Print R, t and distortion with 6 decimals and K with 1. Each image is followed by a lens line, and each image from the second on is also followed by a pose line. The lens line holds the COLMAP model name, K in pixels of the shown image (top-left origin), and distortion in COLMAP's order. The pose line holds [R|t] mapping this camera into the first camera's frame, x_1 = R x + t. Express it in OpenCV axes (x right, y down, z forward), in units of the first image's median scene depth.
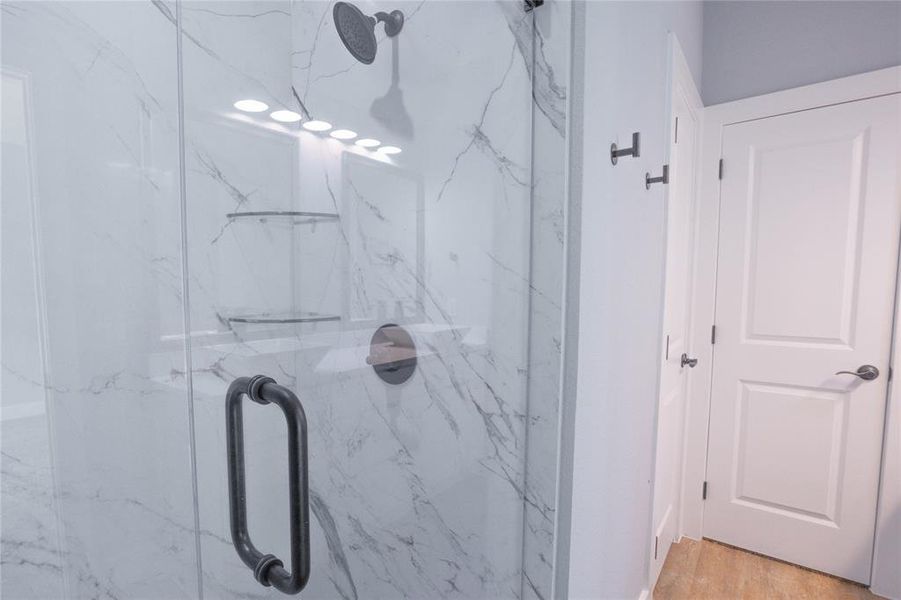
lens RADIAL K [[442.6, 0, 418.9], [0, 442.6, 320.1], [0, 0, 1]] dist [-0.049237, 0.020826]
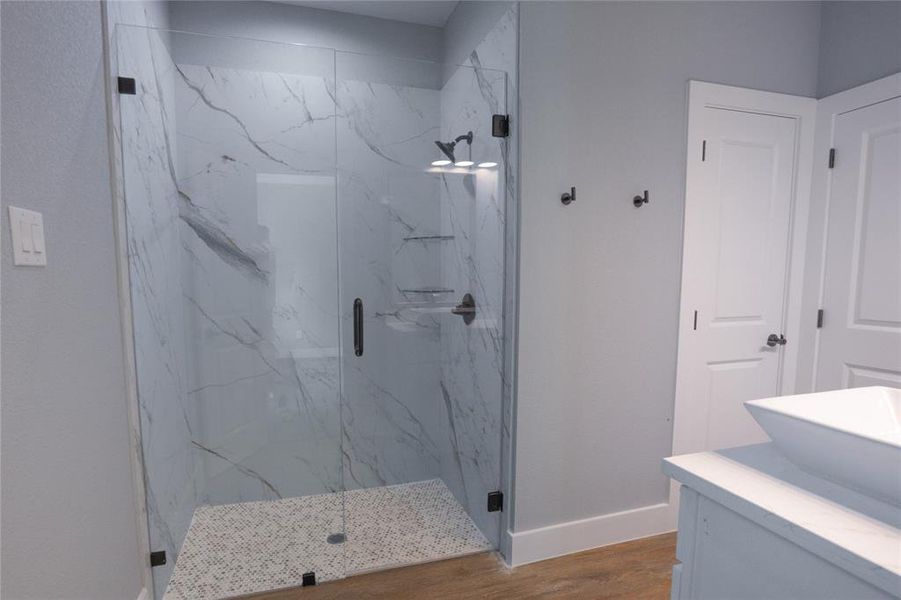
lens RADIAL K [[442.6, 0, 418.9], [0, 442.6, 320.1], [0, 0, 1]] dist [-0.049237, 0.020826]
pose [[0.831518, 0.049897, -0.553253, 0.503413], [-0.034959, 0.998684, 0.037528, 0.035411], [0.554397, -0.011864, 0.832168, -0.434423]]
